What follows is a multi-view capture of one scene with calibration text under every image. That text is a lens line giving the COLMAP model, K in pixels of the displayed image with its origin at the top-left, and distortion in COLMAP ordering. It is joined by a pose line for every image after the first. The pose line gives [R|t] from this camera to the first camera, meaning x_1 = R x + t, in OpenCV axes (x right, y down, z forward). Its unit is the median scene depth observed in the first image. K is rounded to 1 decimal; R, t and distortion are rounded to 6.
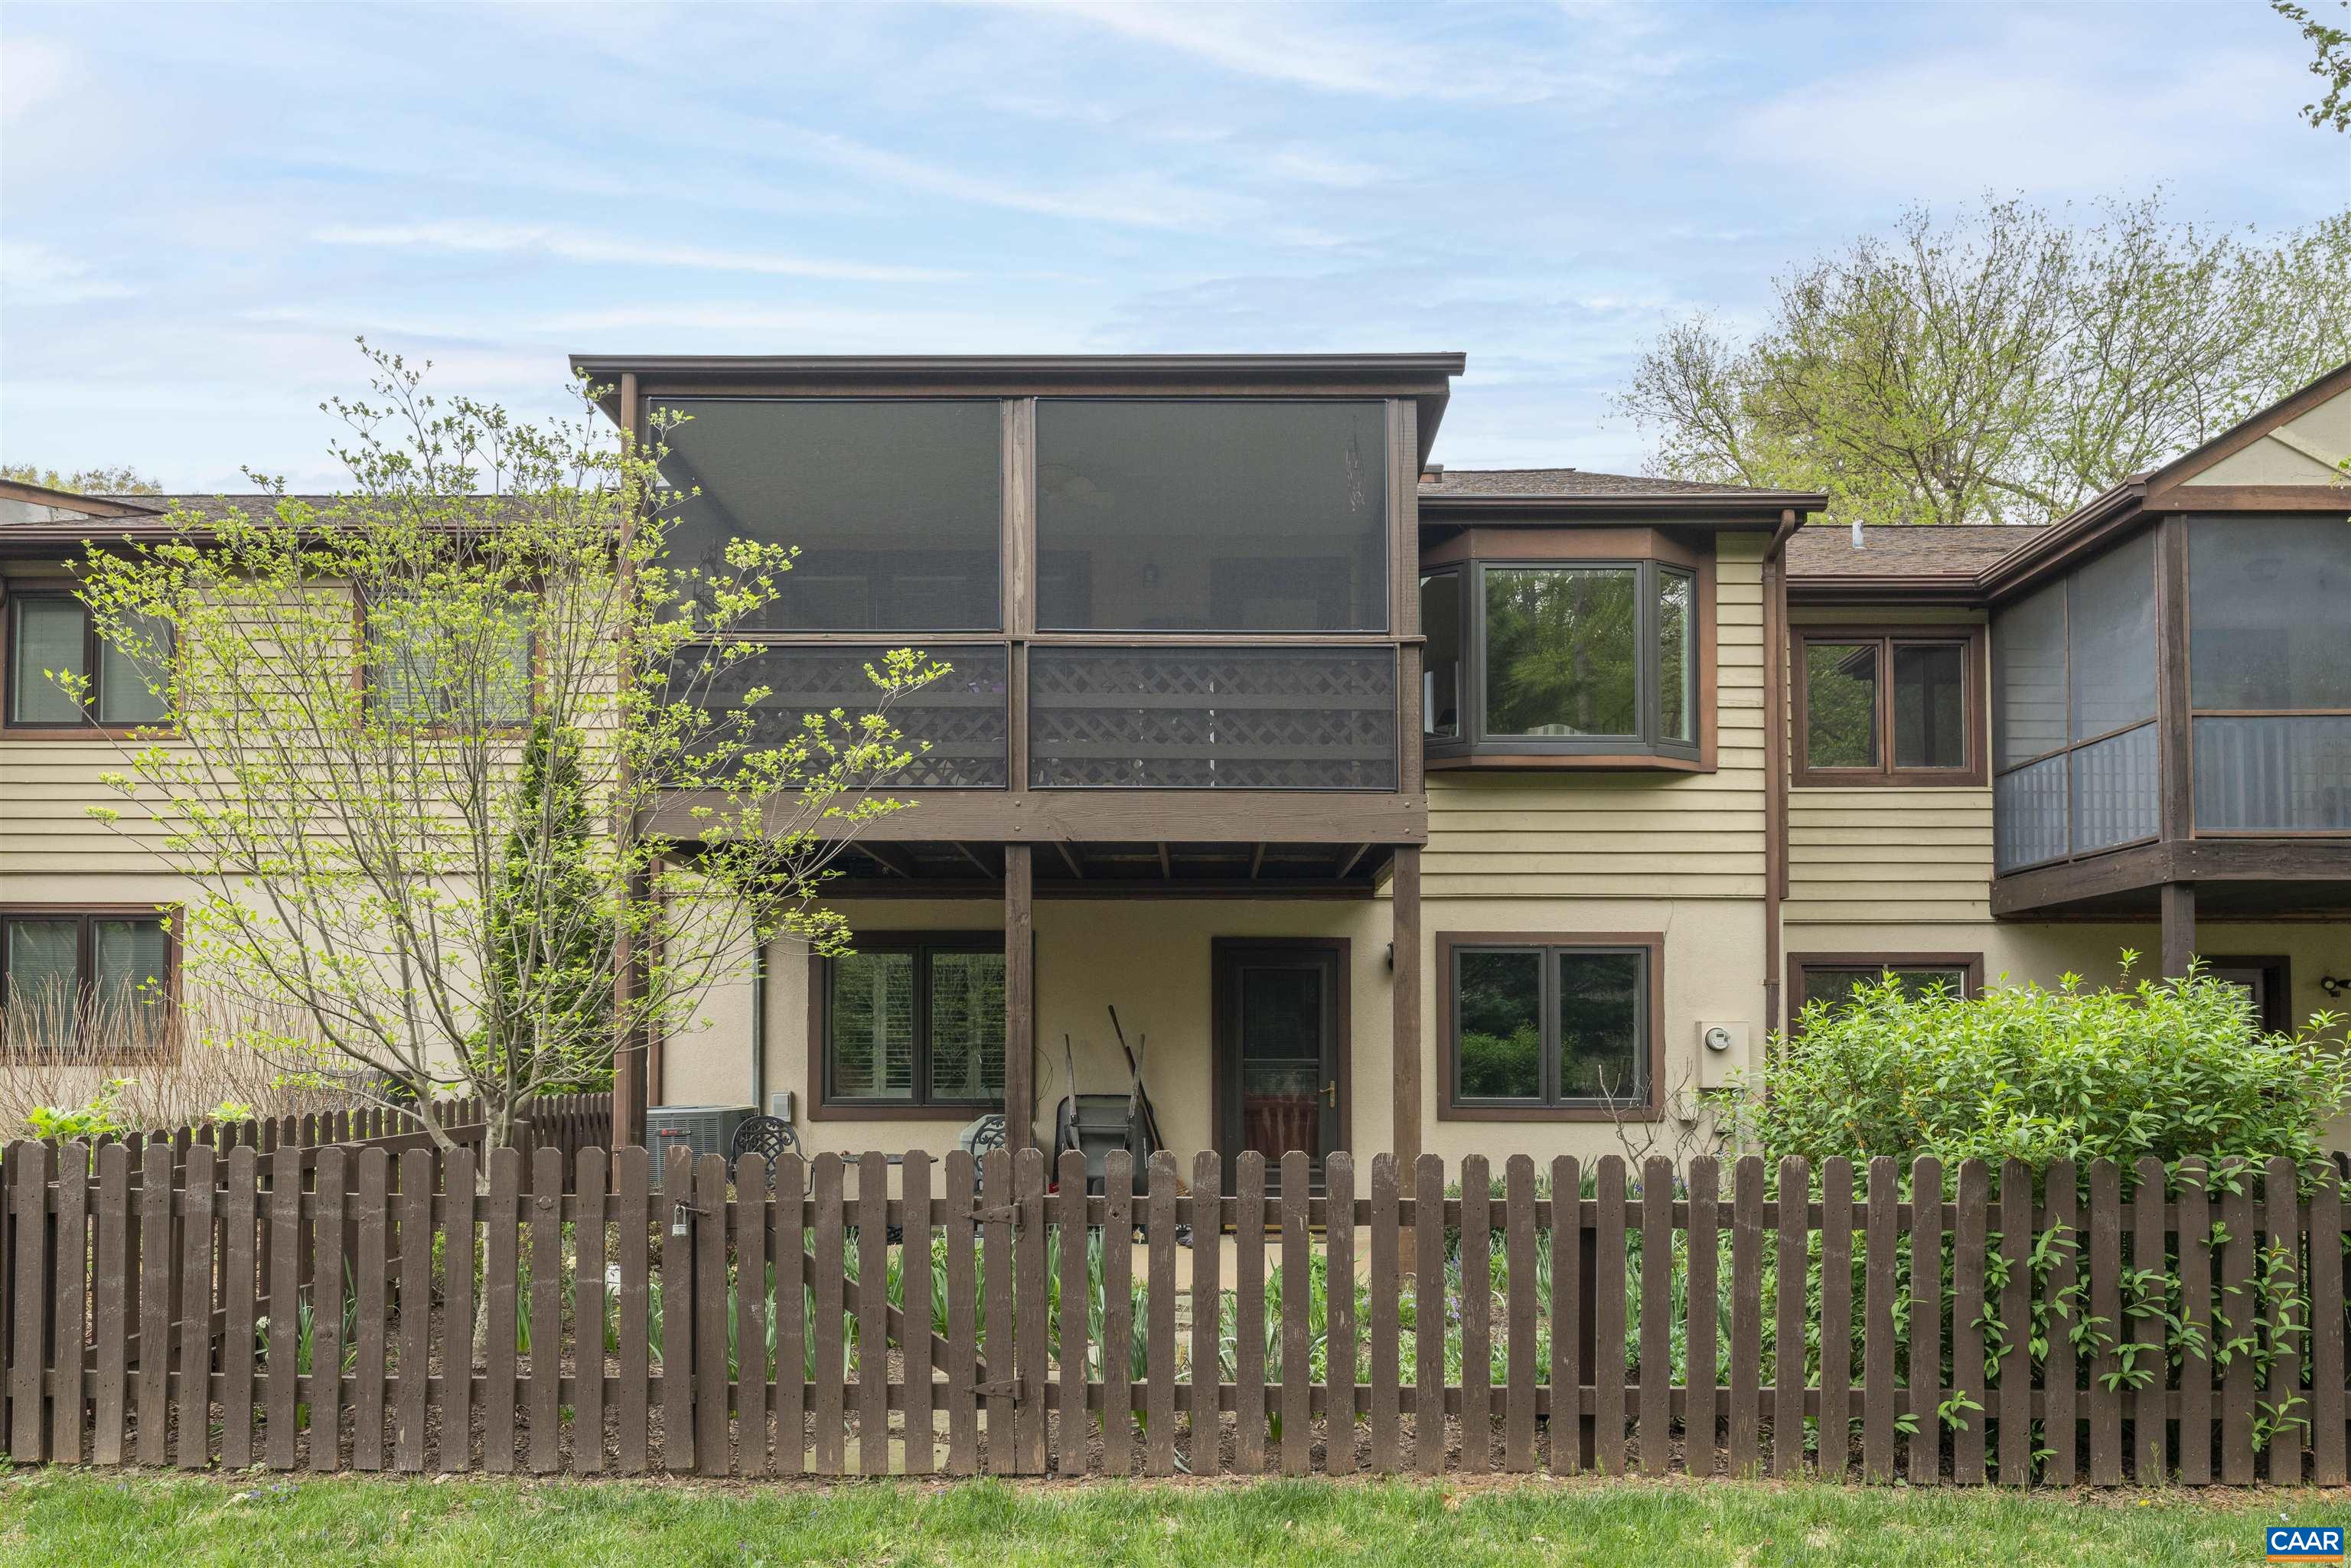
lens RADIAL K [[1457.7, 0, 1175.5], [0, 1457.7, 784.0], [0, 0, 1]] dist [-0.002229, -0.001055]
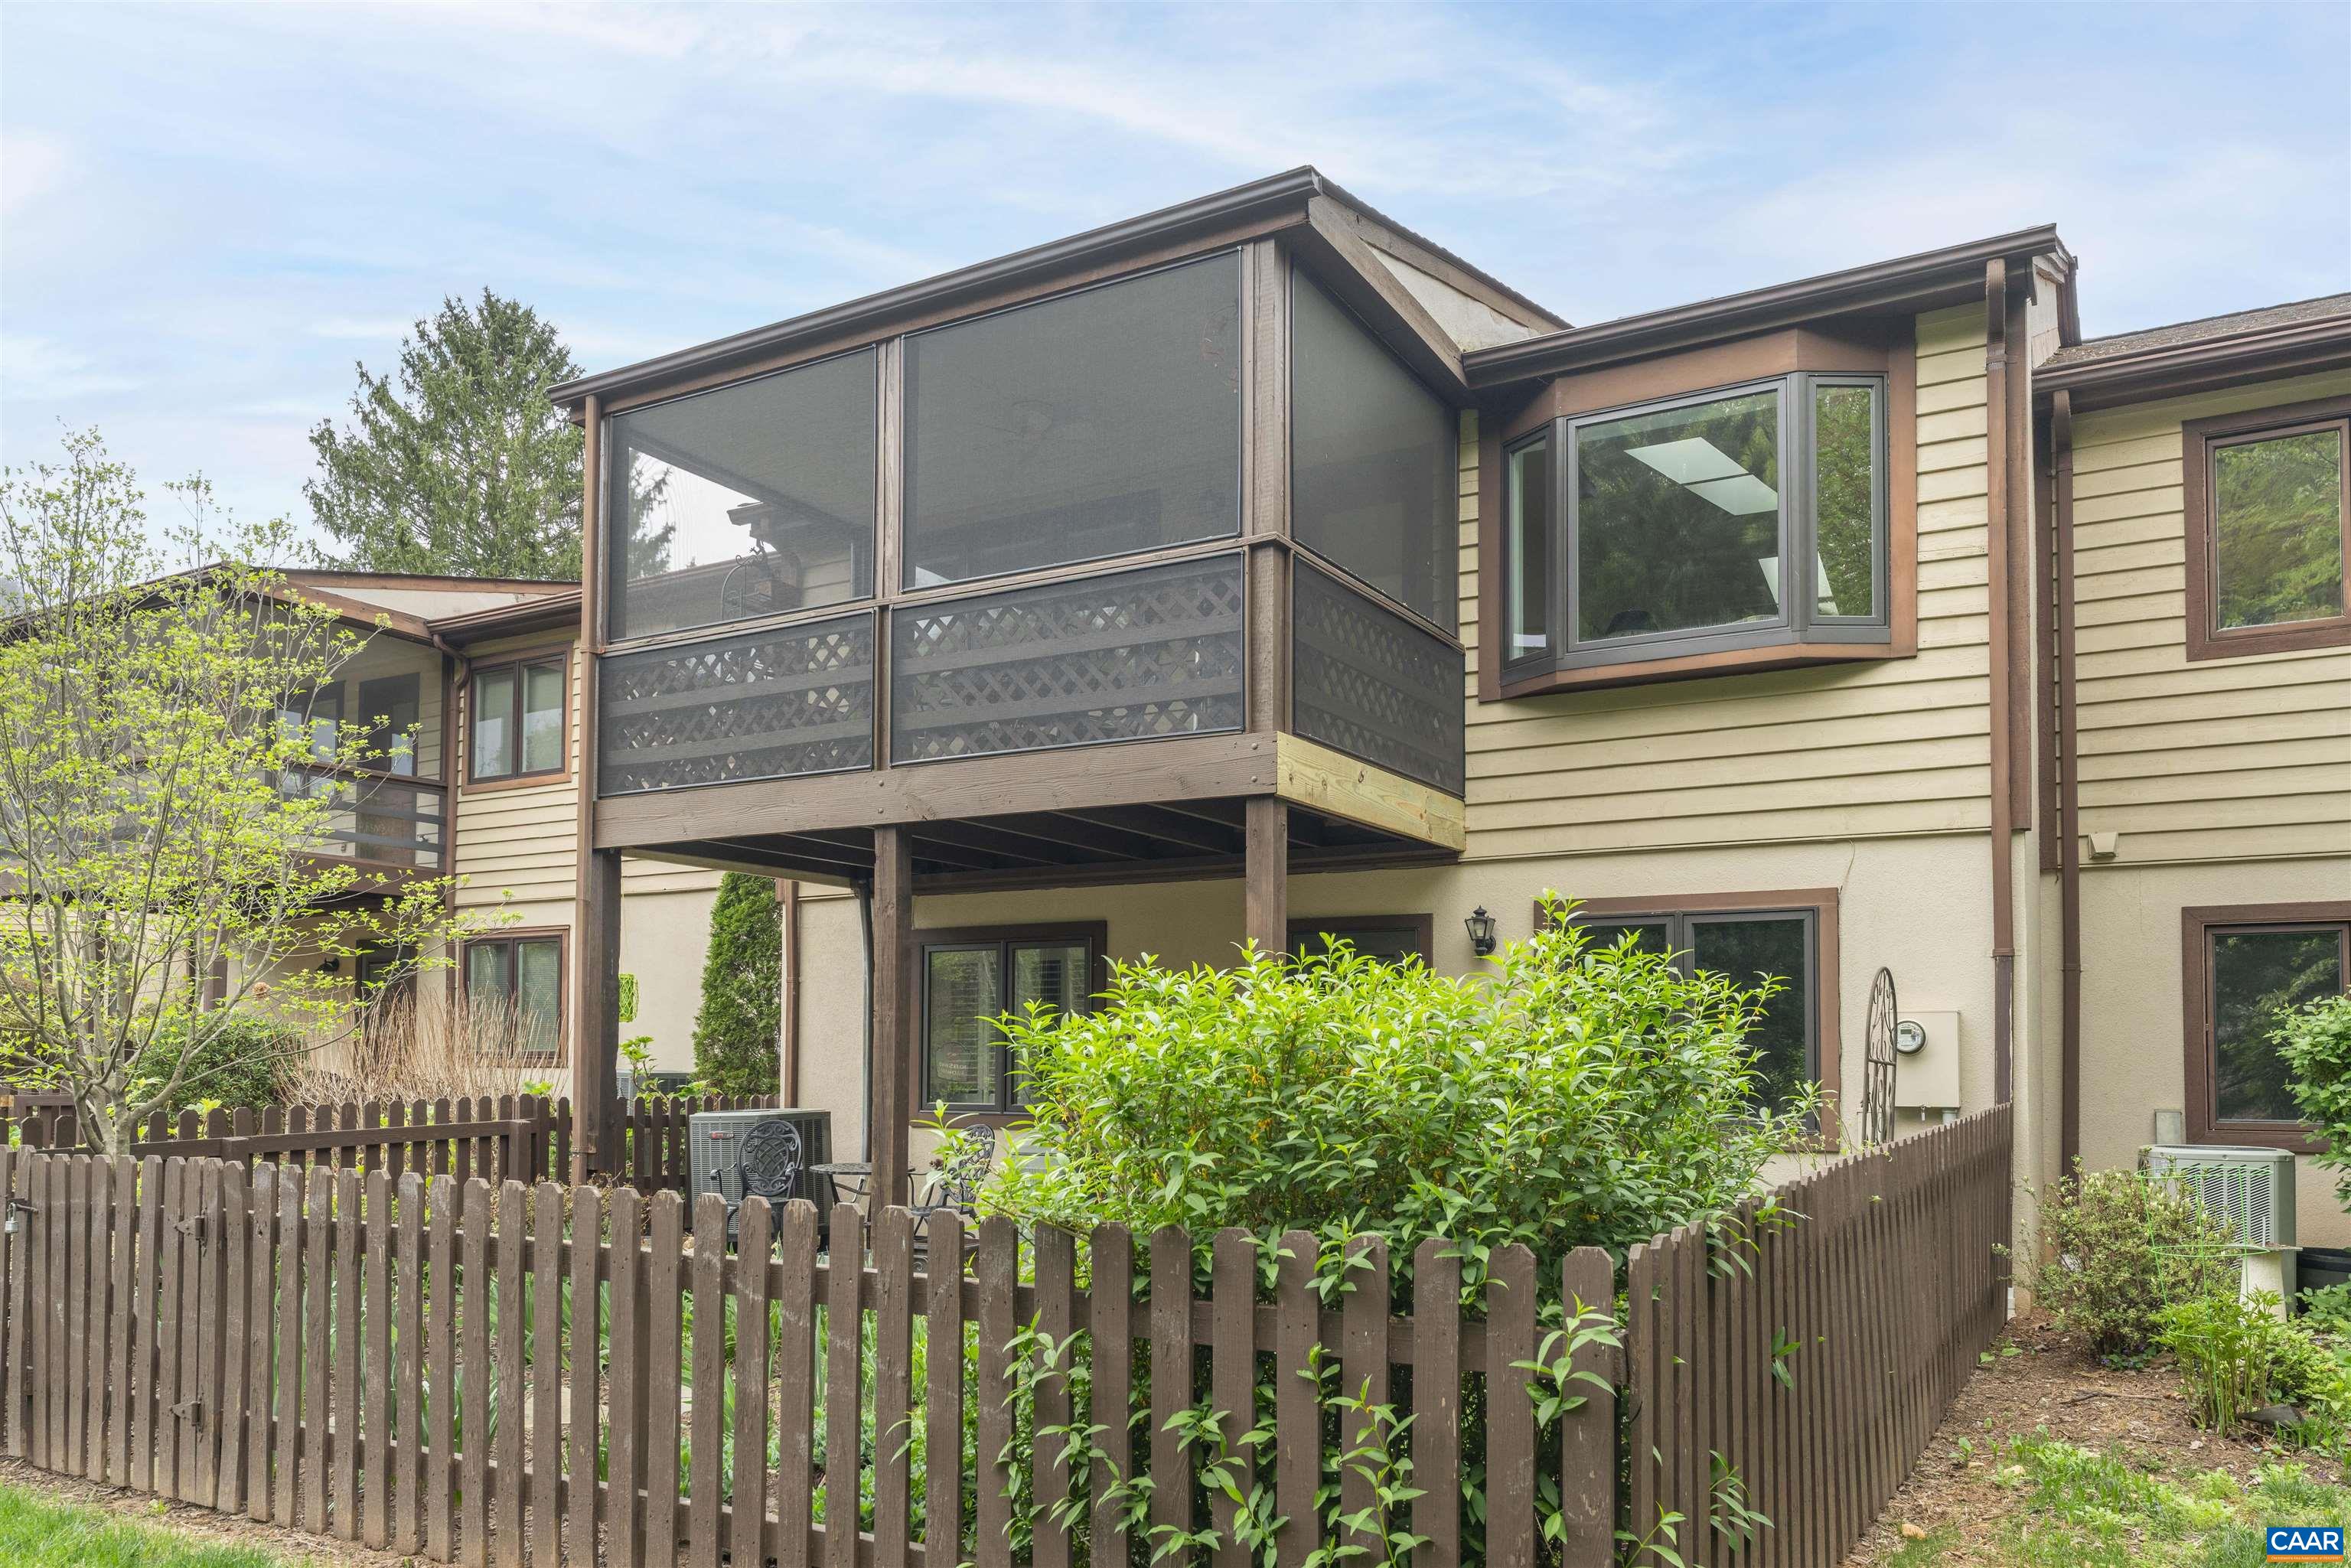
lens RADIAL K [[1567.6, 0, 1178.9], [0, 1567.6, 774.6], [0, 0, 1]] dist [0.004367, 0.001342]
pose [[0.885713, -0.081680, -0.456991, 0.403458], [0.083889, 0.996355, -0.015493, 0.031273], [0.456590, -0.024614, 0.889336, 0.169756]]
